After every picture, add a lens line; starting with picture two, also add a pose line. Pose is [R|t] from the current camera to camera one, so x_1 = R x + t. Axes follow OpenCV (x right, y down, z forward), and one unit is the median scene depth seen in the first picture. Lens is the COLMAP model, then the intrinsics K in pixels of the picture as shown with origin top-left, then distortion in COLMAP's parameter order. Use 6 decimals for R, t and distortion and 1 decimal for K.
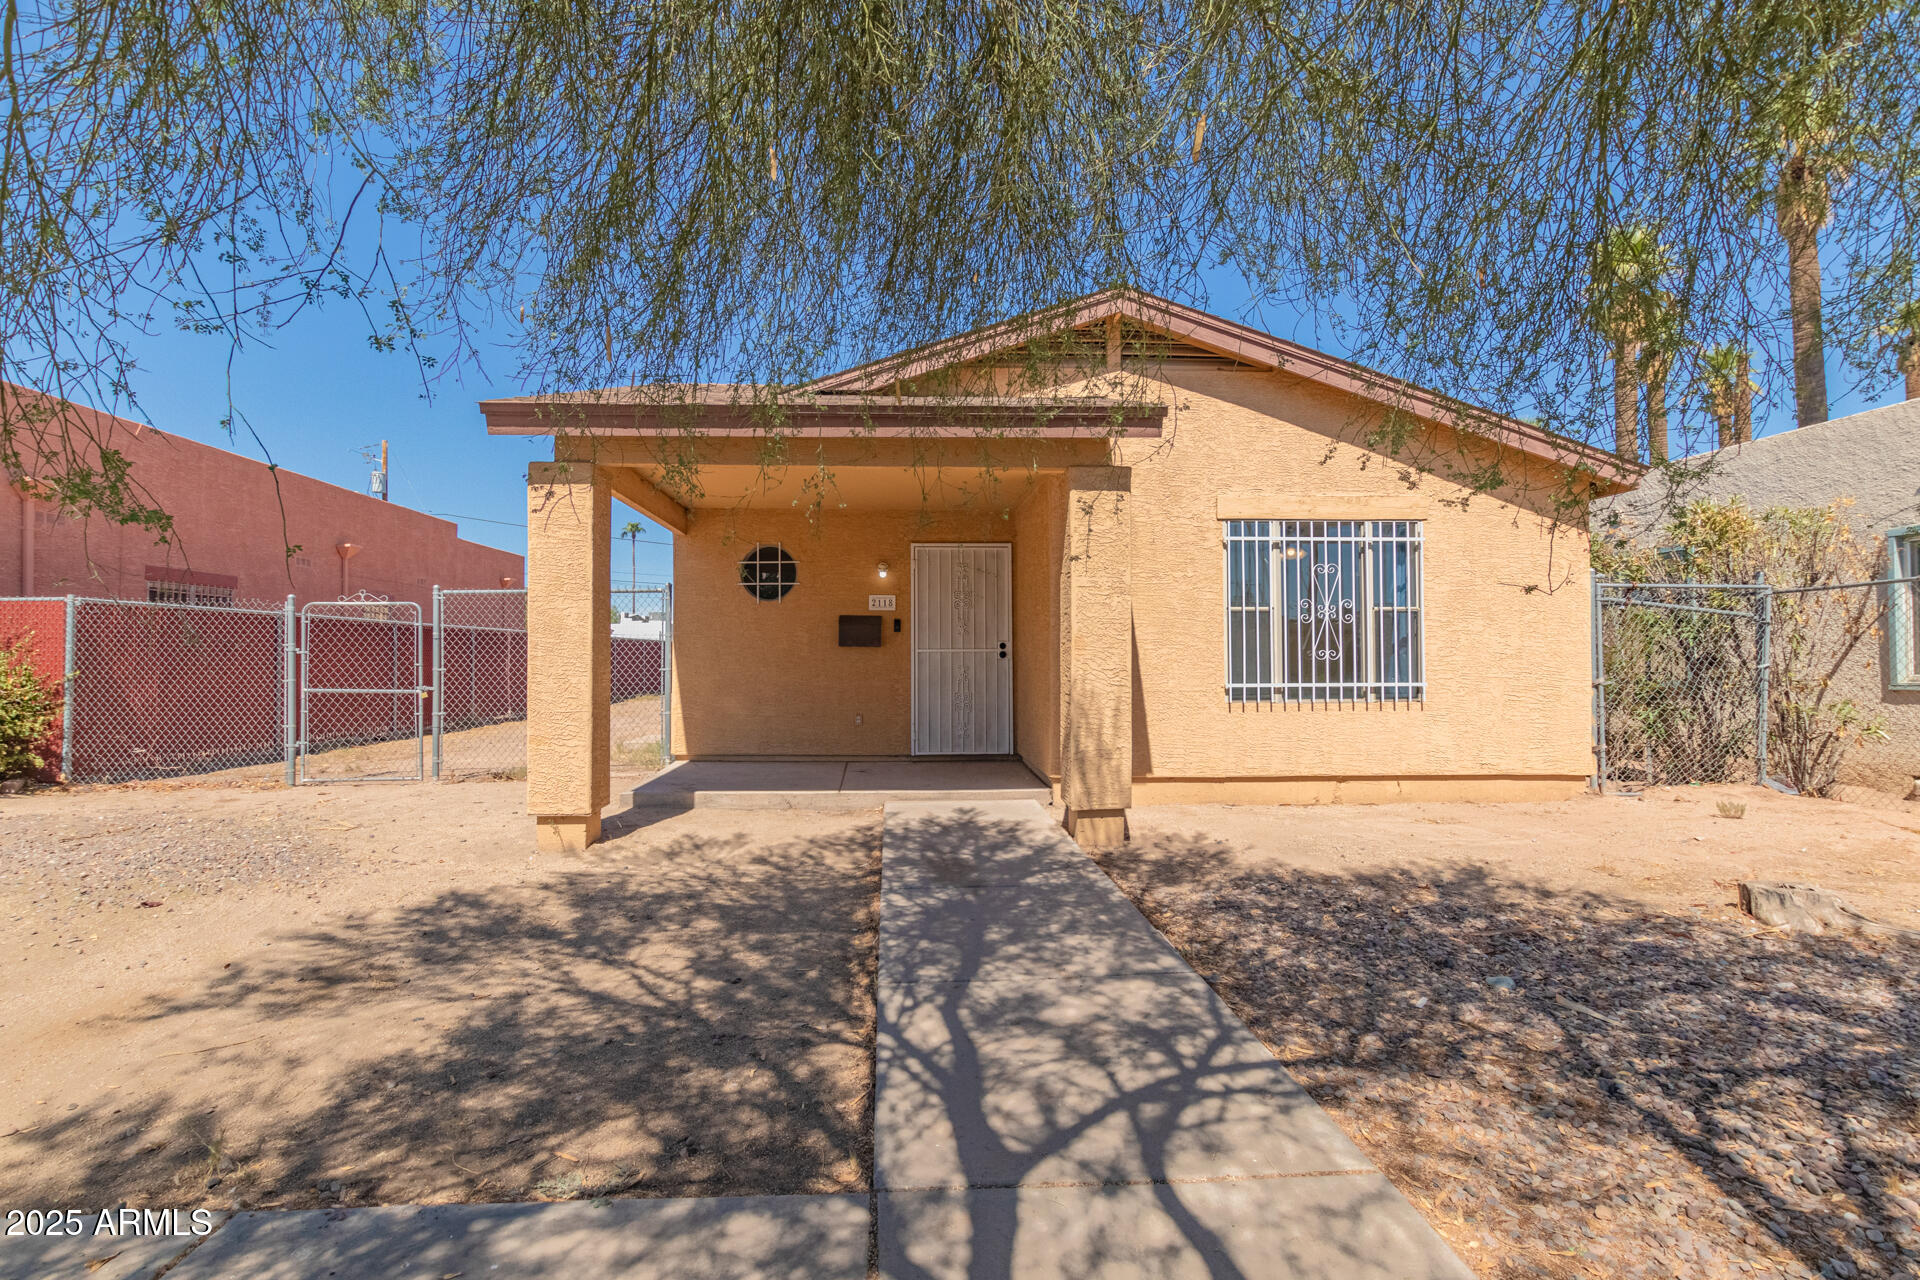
lens RADIAL K [[888.0, 0, 967.6], [0, 888.0, 654.6], [0, 0, 1]] dist [0.000141, 0.000183]
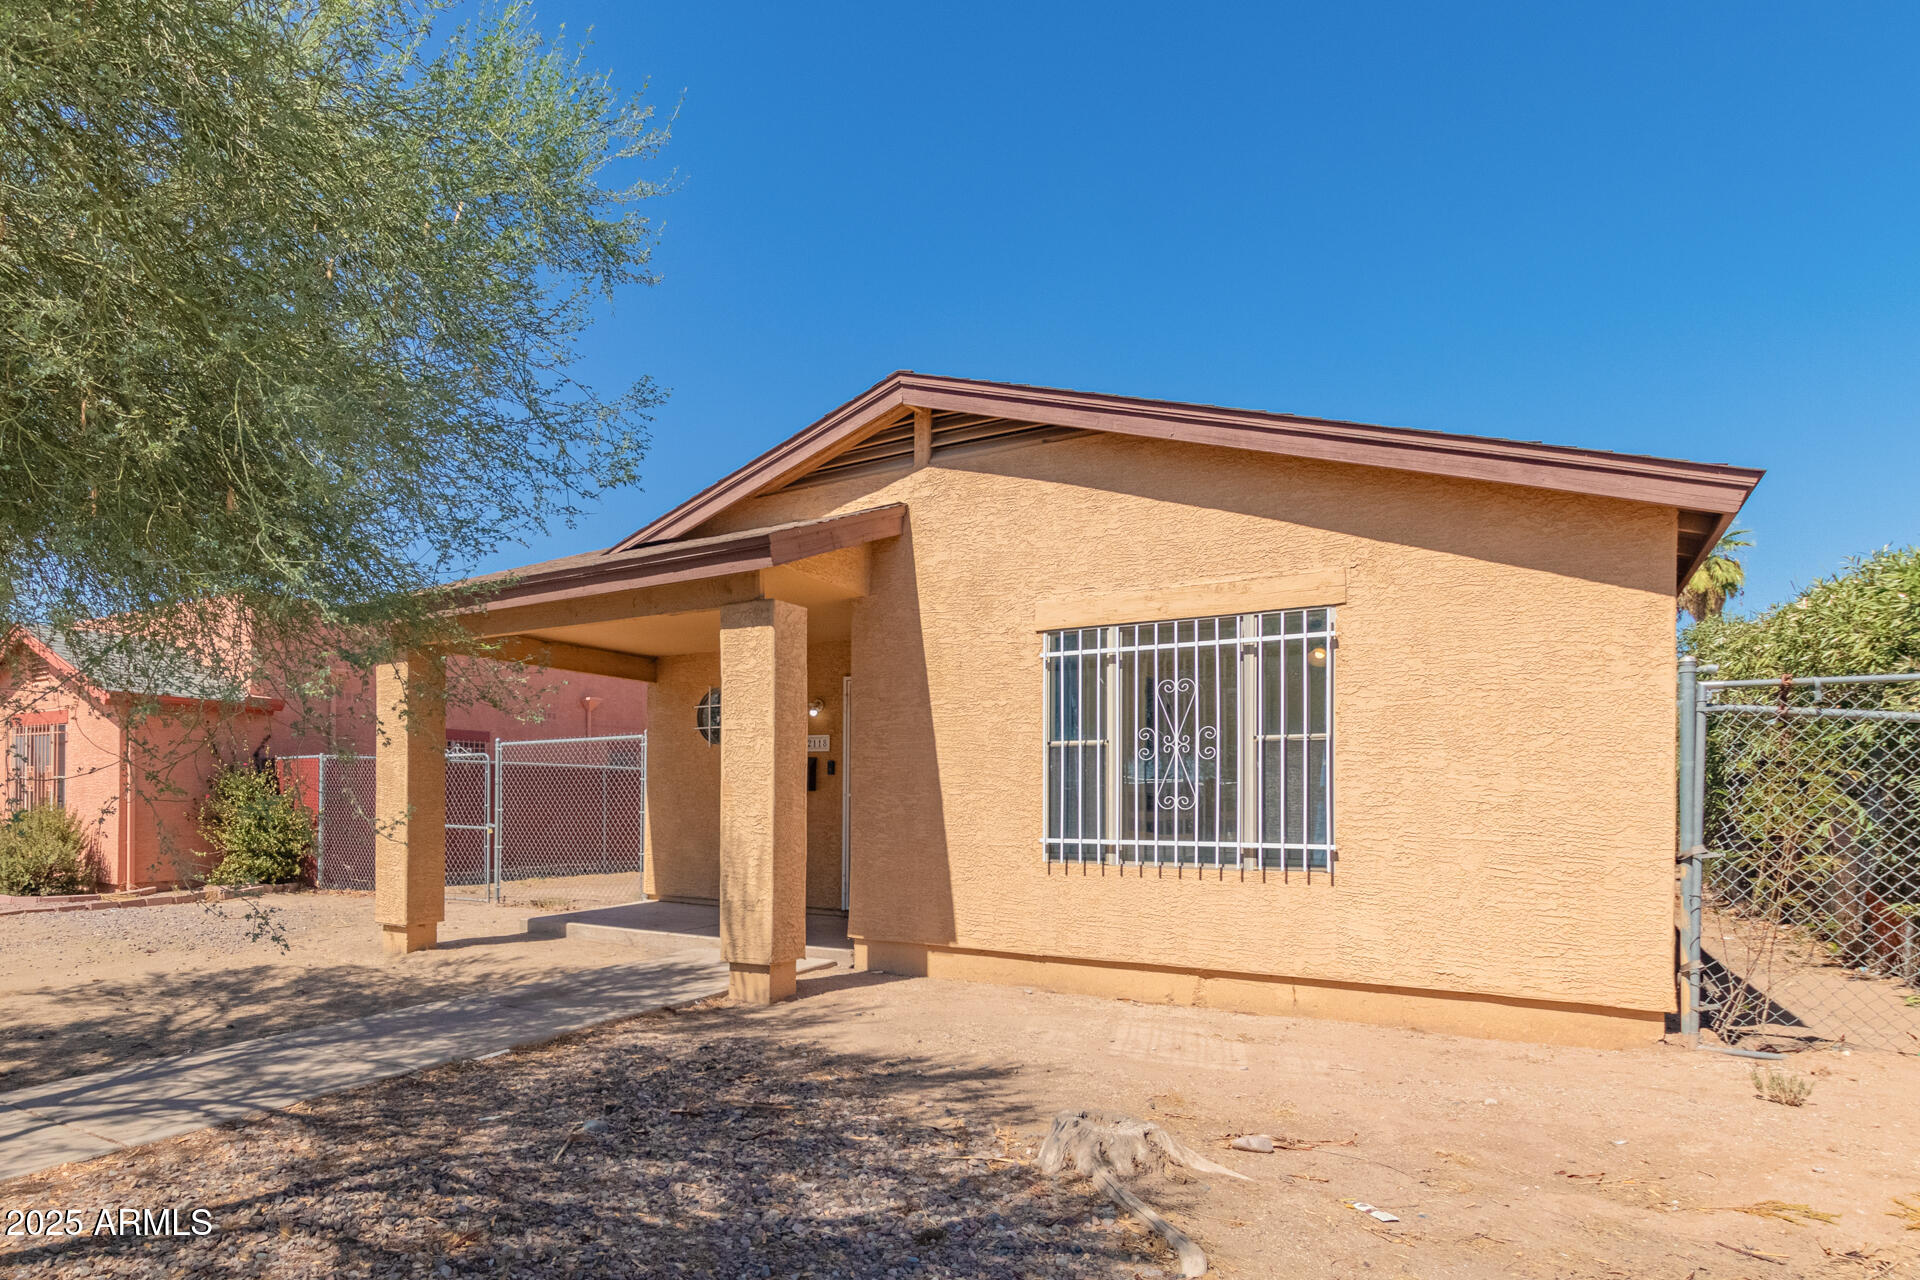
lens RADIAL K [[1111.6, 0, 738.5], [0, 1111.6, 803.7], [0, 0, 1]] dist [-0.000306, 0.000055]
pose [[0.781596, 0.007738, -0.623737, 0.695967], [-0.004278, 0.999966, 0.007045, -0.003898], [0.623770, -0.002838, 0.781602, 0.051485]]
